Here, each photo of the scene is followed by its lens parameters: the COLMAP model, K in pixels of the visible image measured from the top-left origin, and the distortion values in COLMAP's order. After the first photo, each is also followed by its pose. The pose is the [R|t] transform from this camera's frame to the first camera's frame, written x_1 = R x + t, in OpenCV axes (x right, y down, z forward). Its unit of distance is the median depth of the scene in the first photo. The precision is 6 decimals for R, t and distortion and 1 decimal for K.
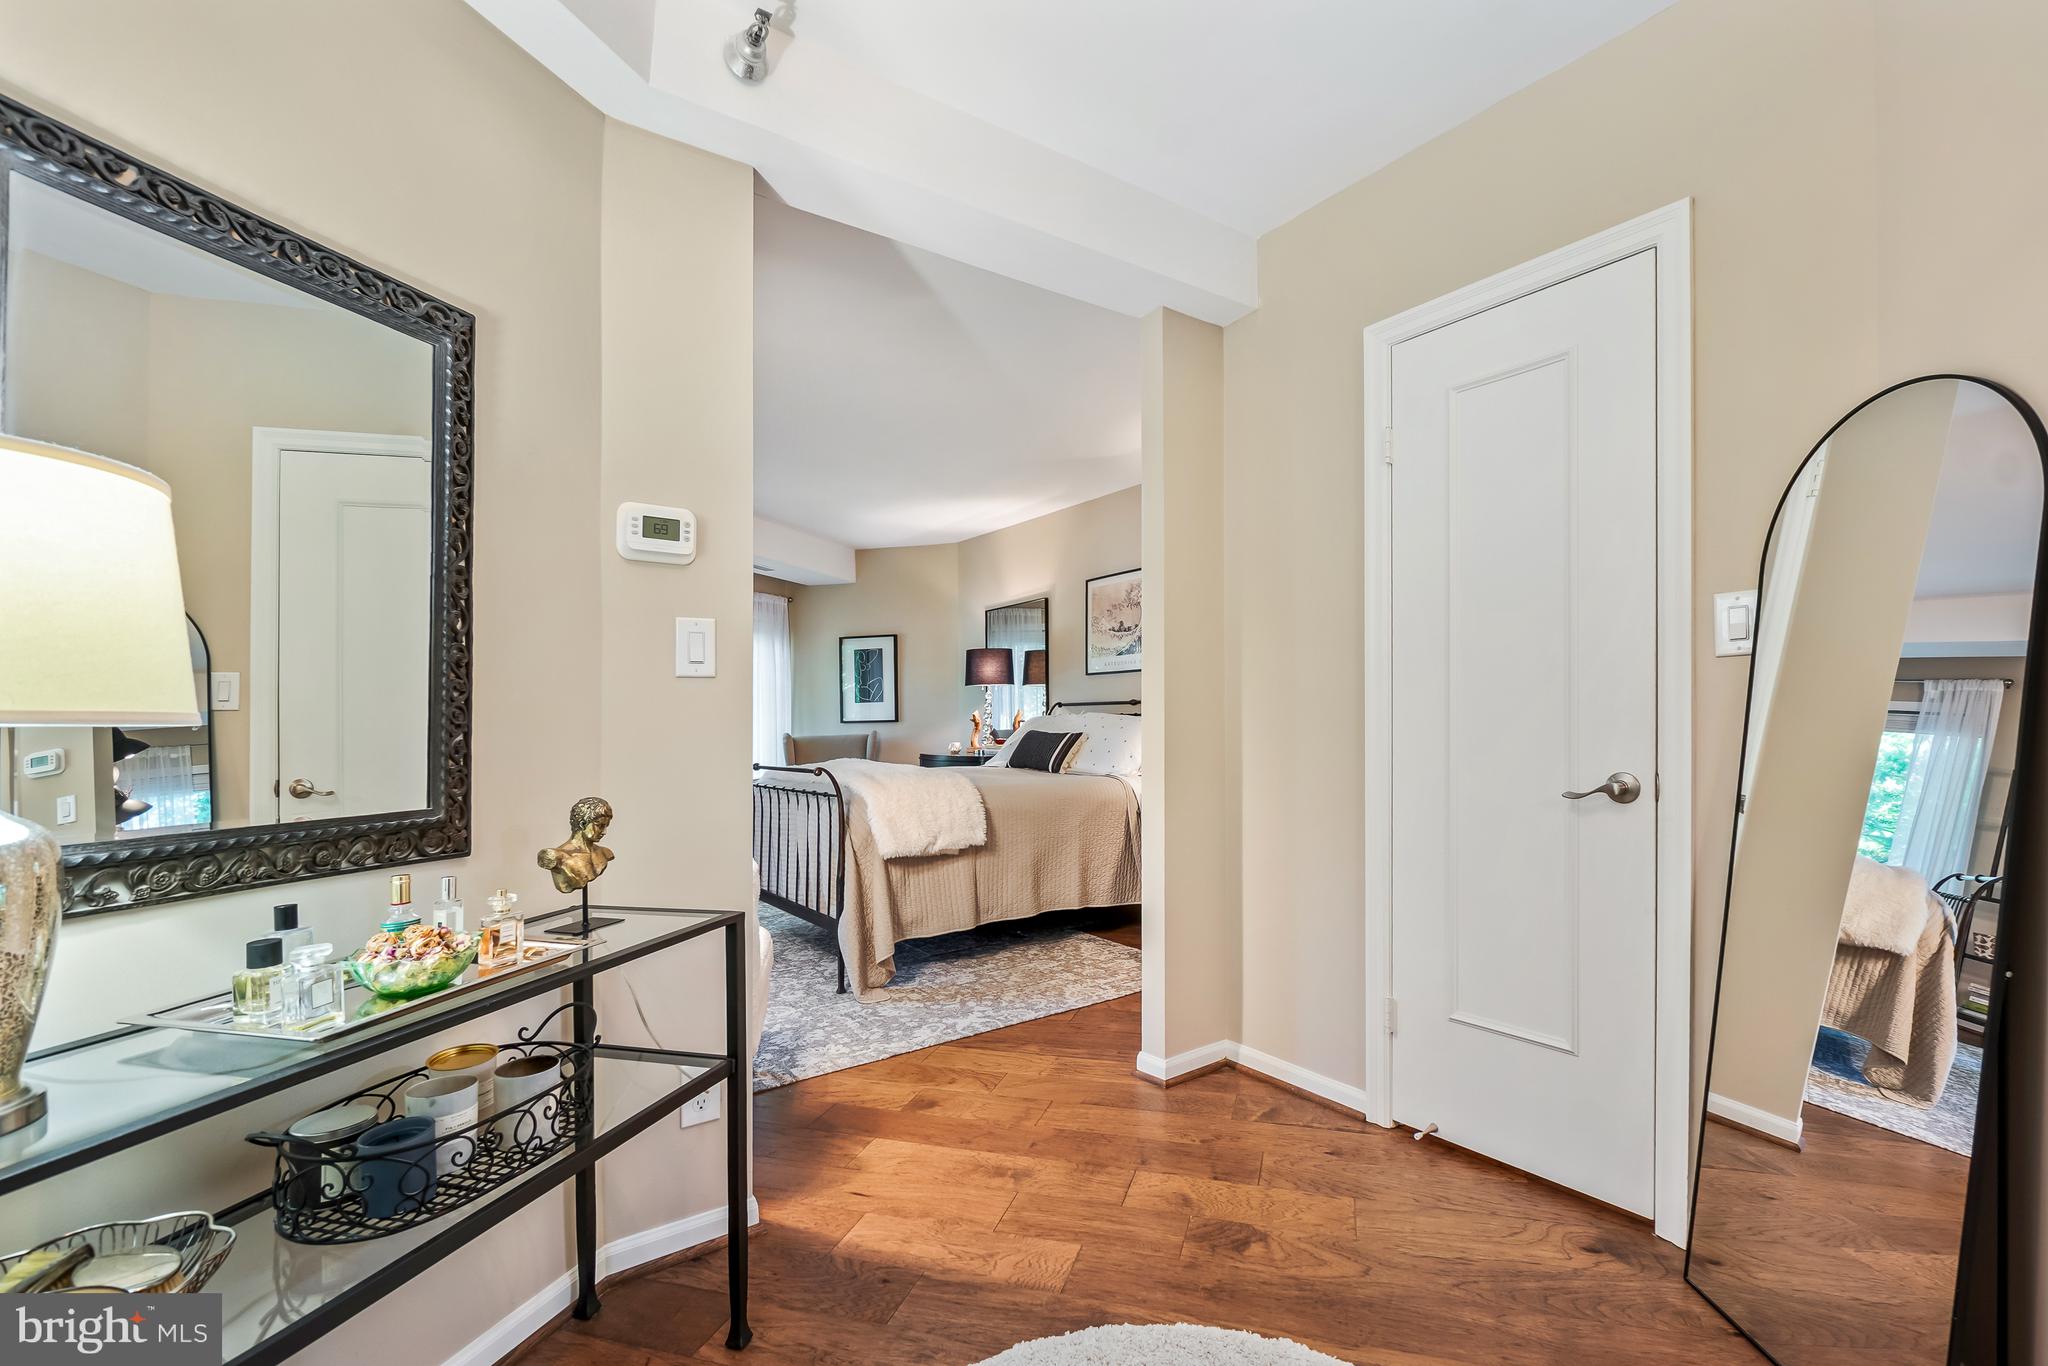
lens RADIAL K [[919.0, 0, 1052.3], [0, 919.0, 702.0], [0, 0, 1]] dist [-0.000810, -0.000162]
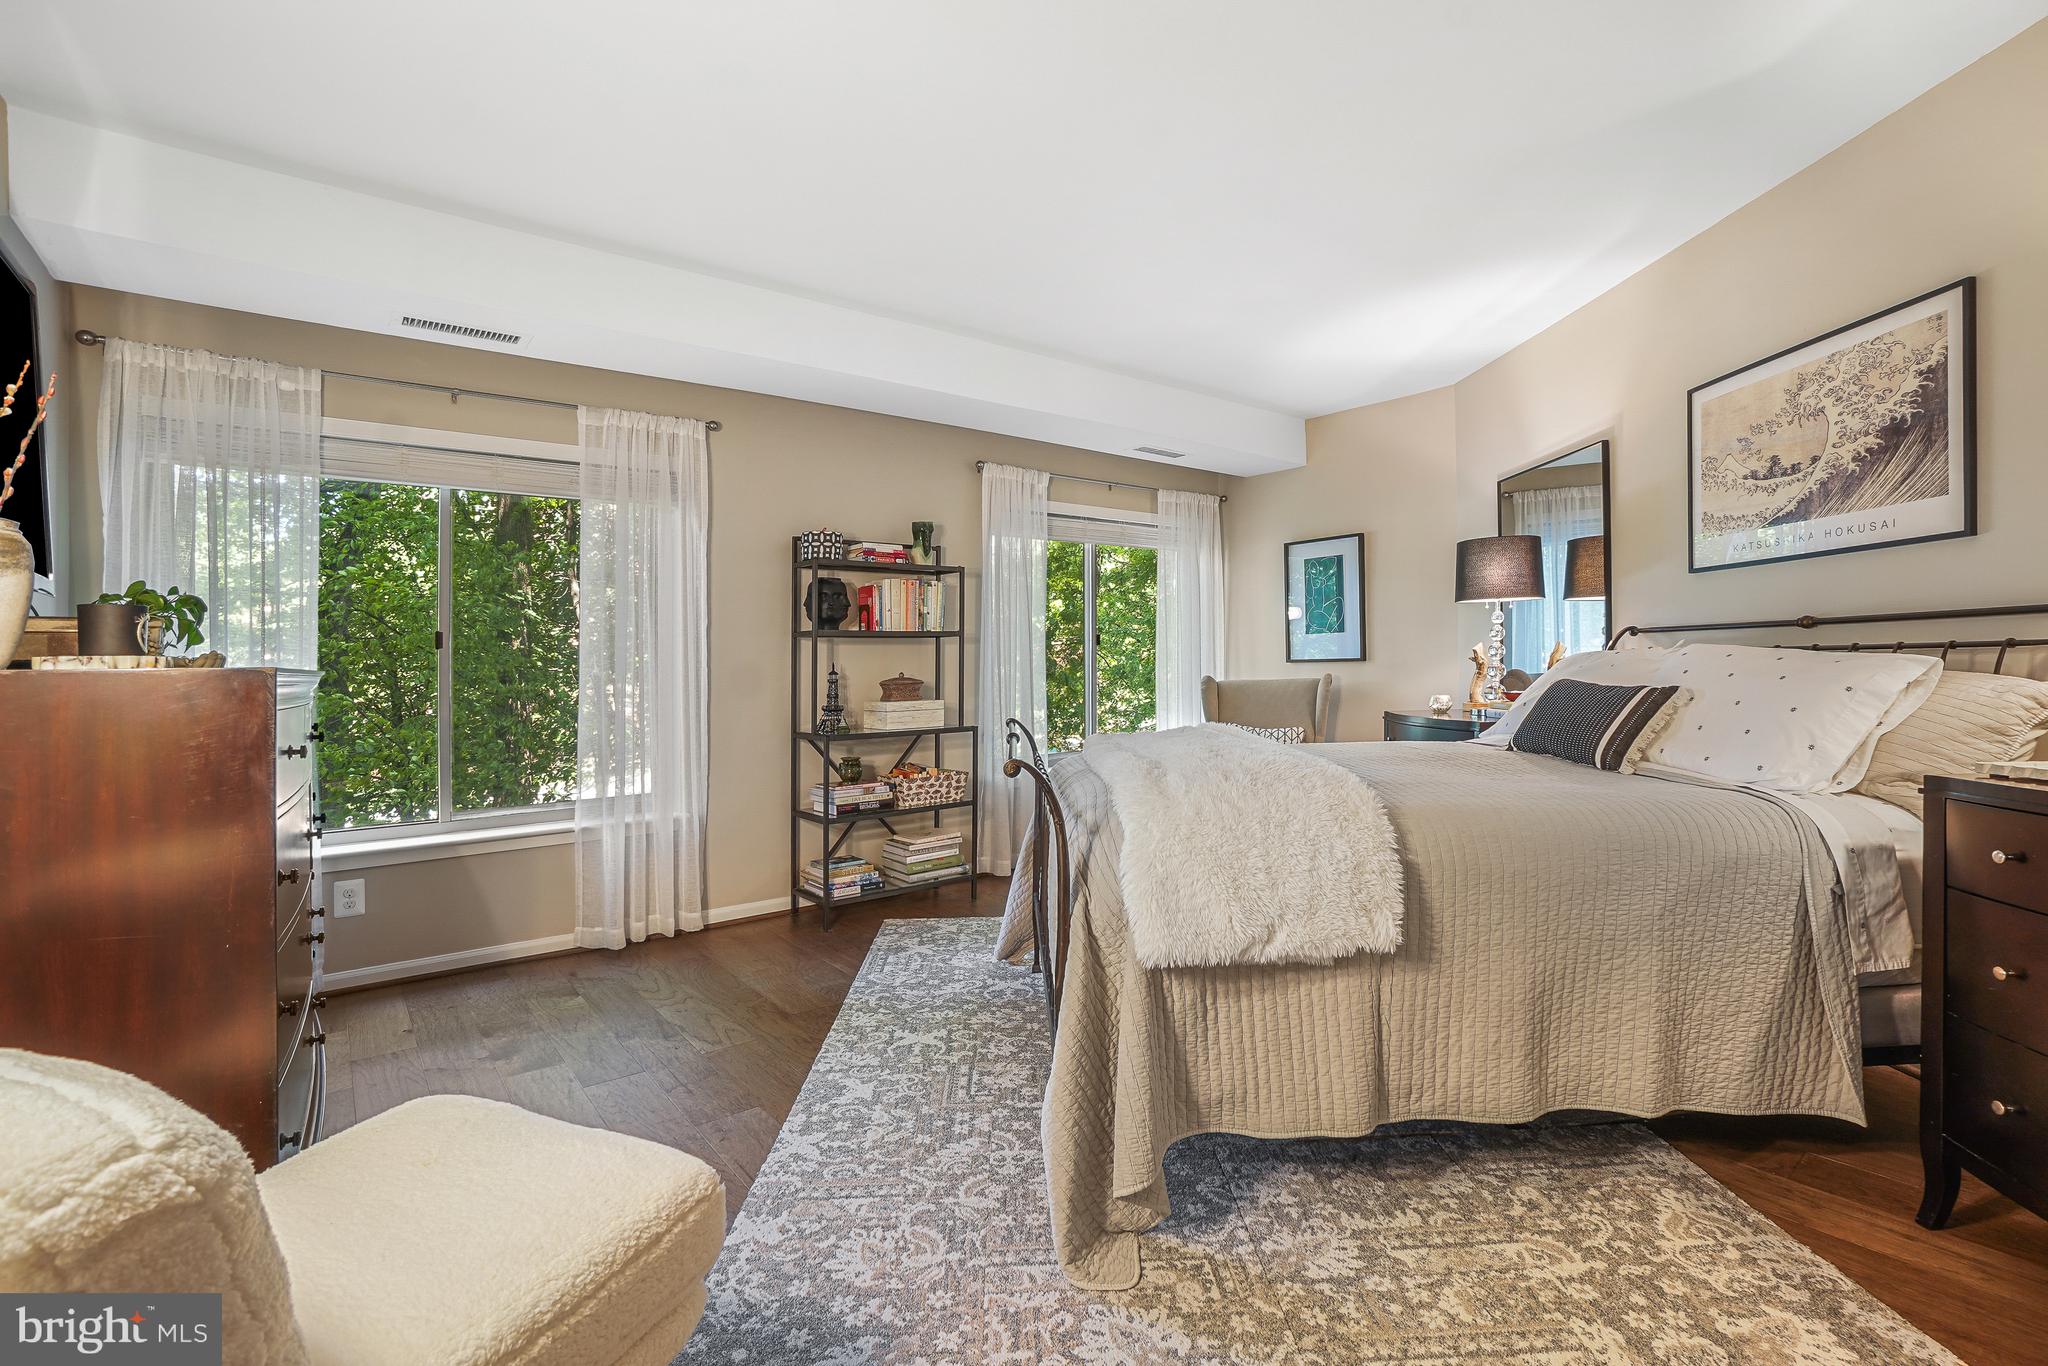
lens RADIAL K [[938.4, 0, 1025.9], [0, 938.4, 660.9], [0, 0, 1]] dist [-0.065286, 0.023596]
pose [[0.825634, 0.001085, -0.564204, 0.019001], [0.012937, 0.999699, 0.020854, 0.005425], [0.564057, -0.024517, 0.825372, 0.382854]]
